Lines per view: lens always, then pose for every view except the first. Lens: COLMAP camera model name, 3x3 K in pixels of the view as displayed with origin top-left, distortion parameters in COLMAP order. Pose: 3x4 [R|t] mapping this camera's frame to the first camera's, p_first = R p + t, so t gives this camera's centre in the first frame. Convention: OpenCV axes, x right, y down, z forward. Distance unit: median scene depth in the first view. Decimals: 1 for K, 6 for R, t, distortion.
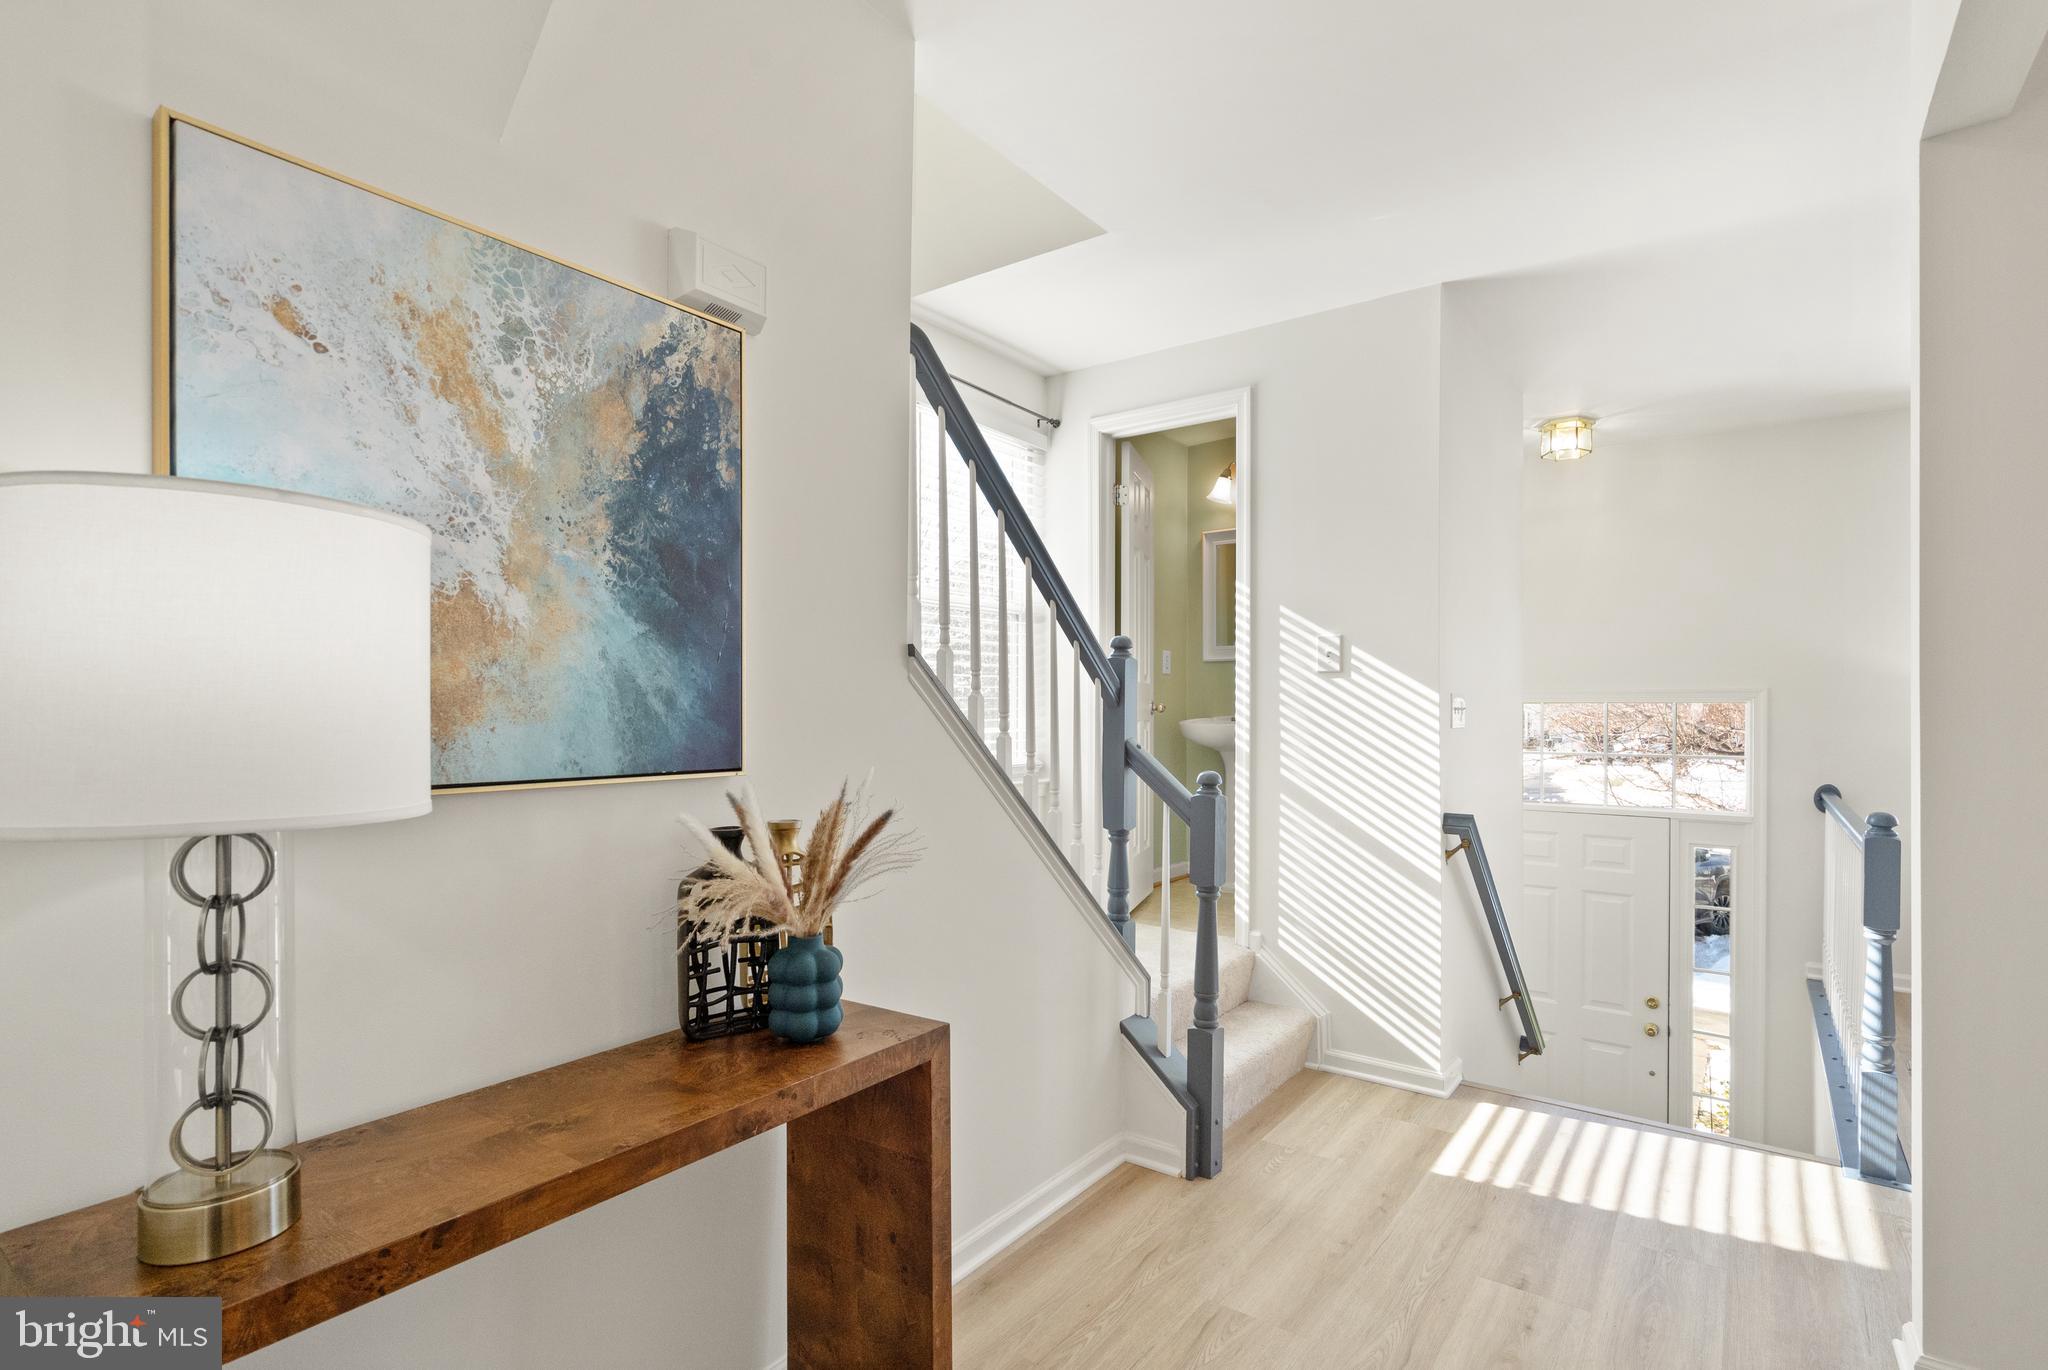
lens RADIAL K [[974.3, 0, 1026.8], [0, 974.3, 709.5], [0, 0, 1]] dist [-0.000536, -0.000176]
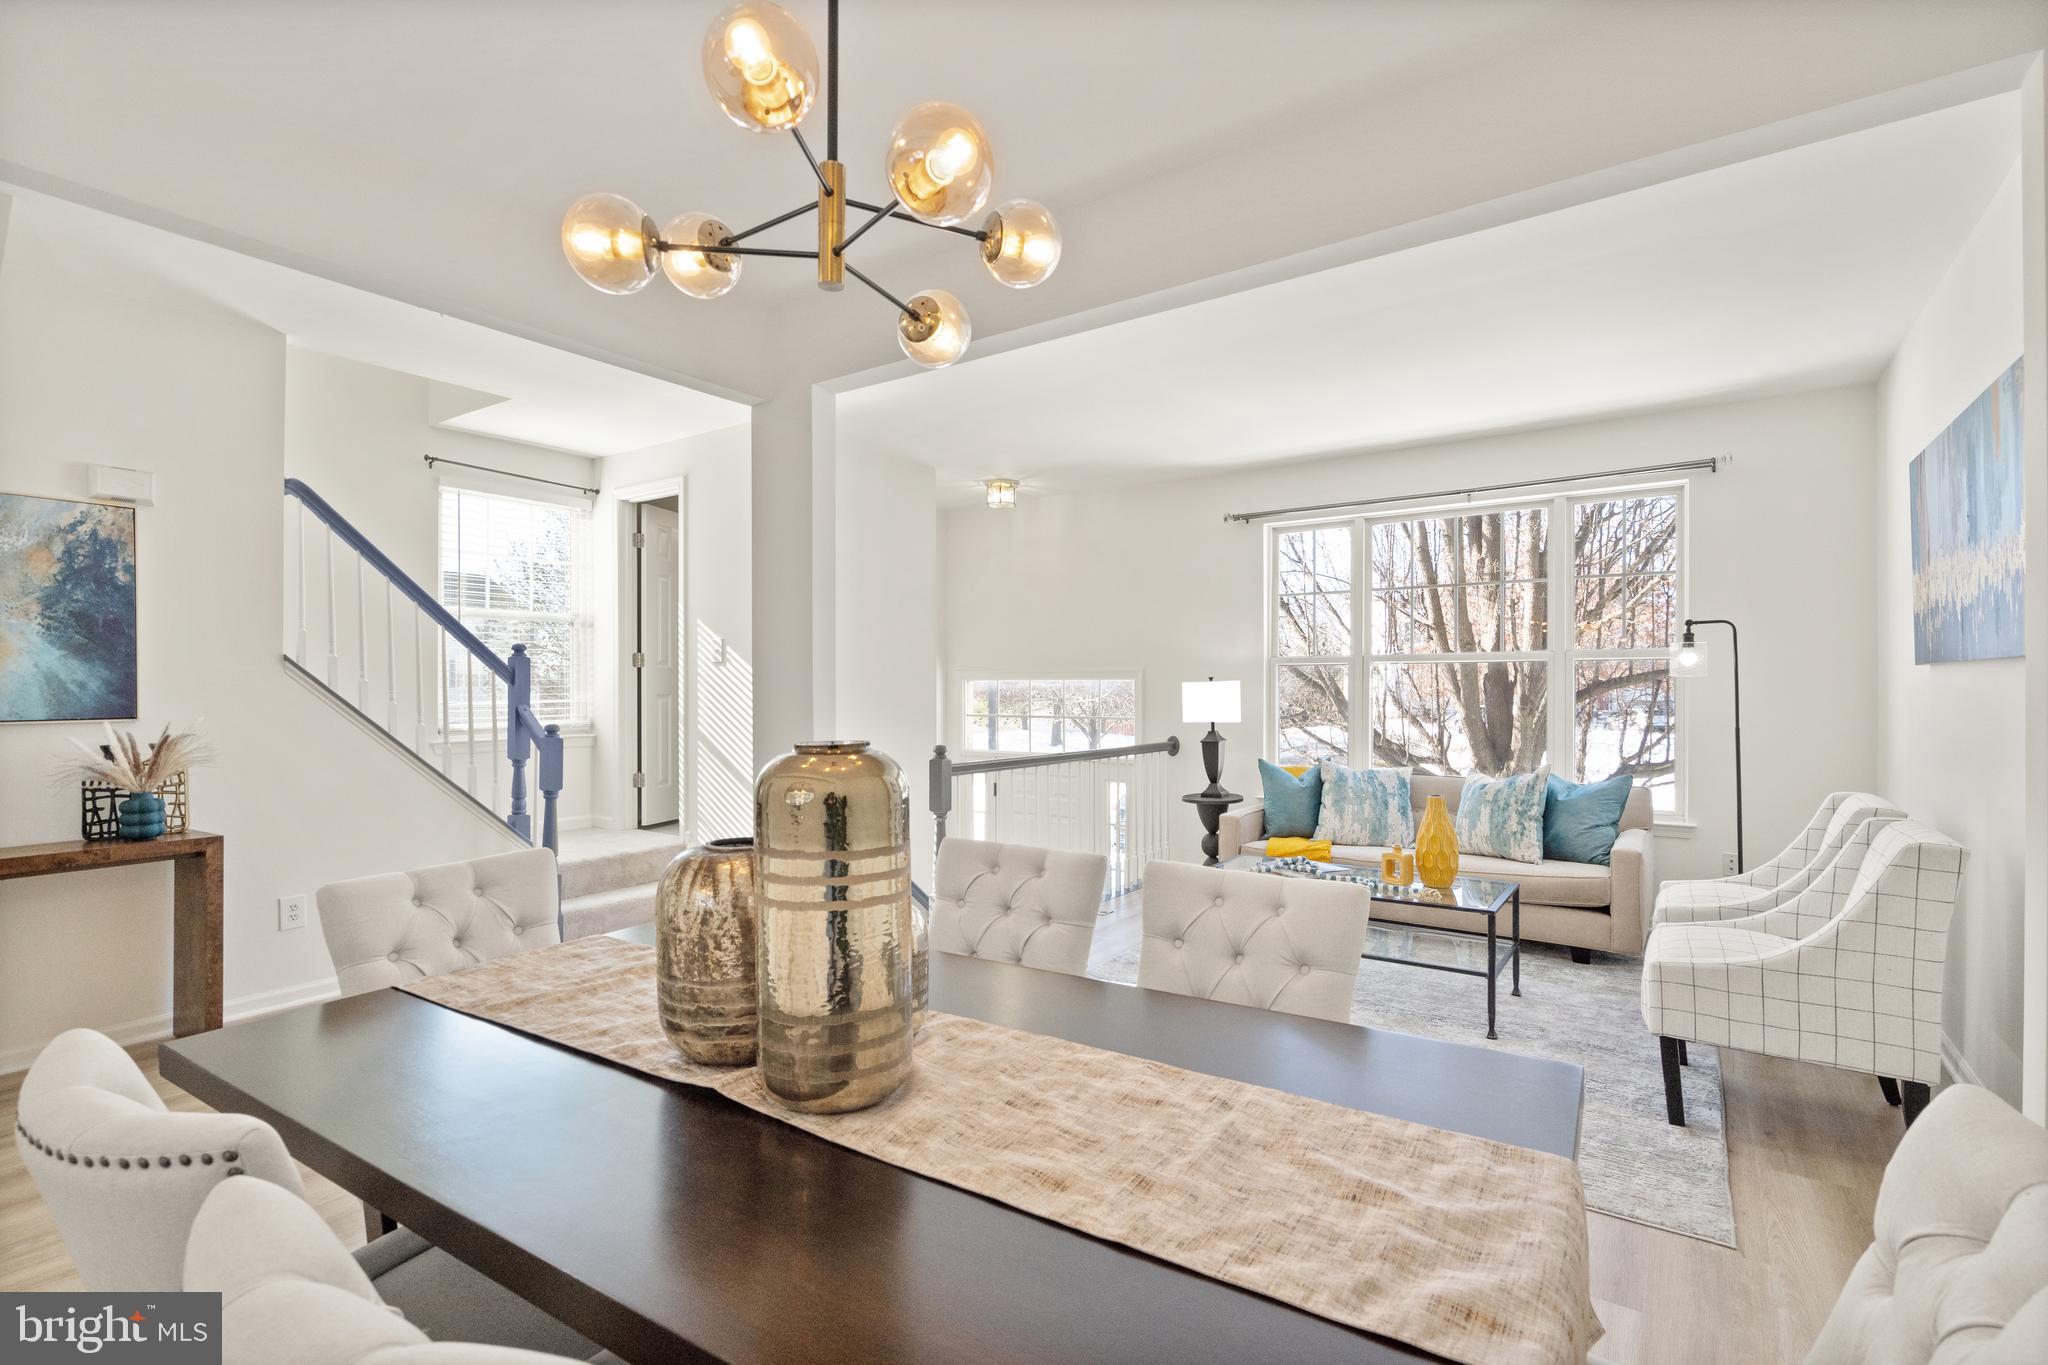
lens RADIAL K [[933.2, 0, 1011.7], [0, 933.2, 690.3], [0, 0, 1]] dist [0.000439, -0.000166]
pose [[0.999663, -0.005007, 0.025452, 1.616948], [0.004856, 0.999970, 0.005963, -0.001131], [-0.025481, -0.005838, 0.999658, -1.105807]]
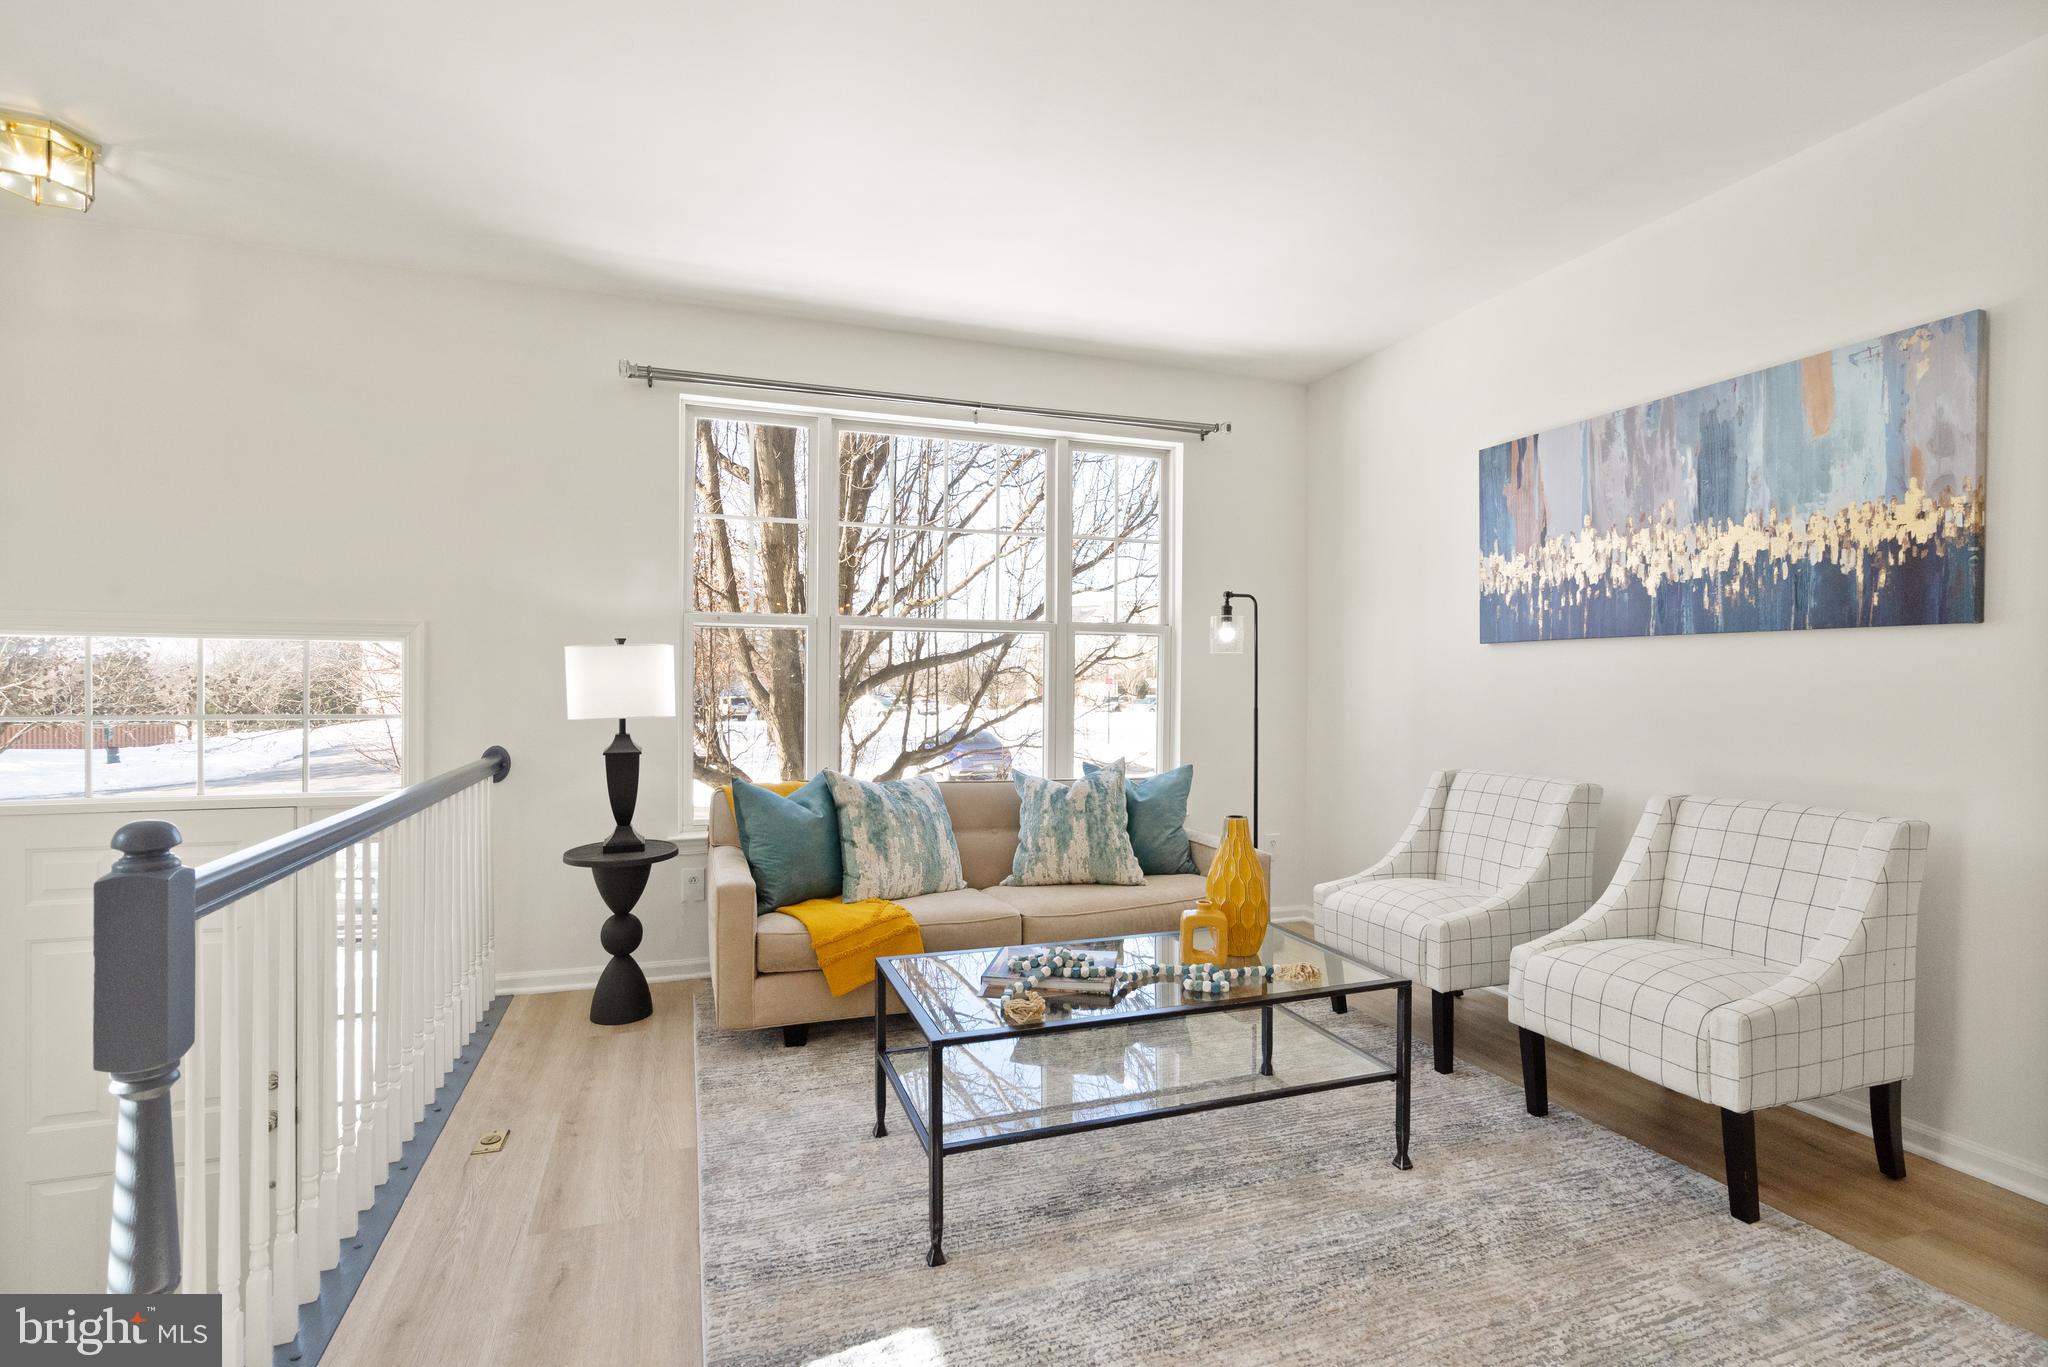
lens RADIAL K [[959.8, 0, 1024.0], [0, 959.8, 683.5], [0, 0, 1]] dist [0.002729, 0.000484]
pose [[0.548791, -0.001228, 0.835959, 1.207999], [-0.005923, 0.999968, 0.005358, 0.056095], [-0.835939, -0.007892, 0.548766, 0.641840]]
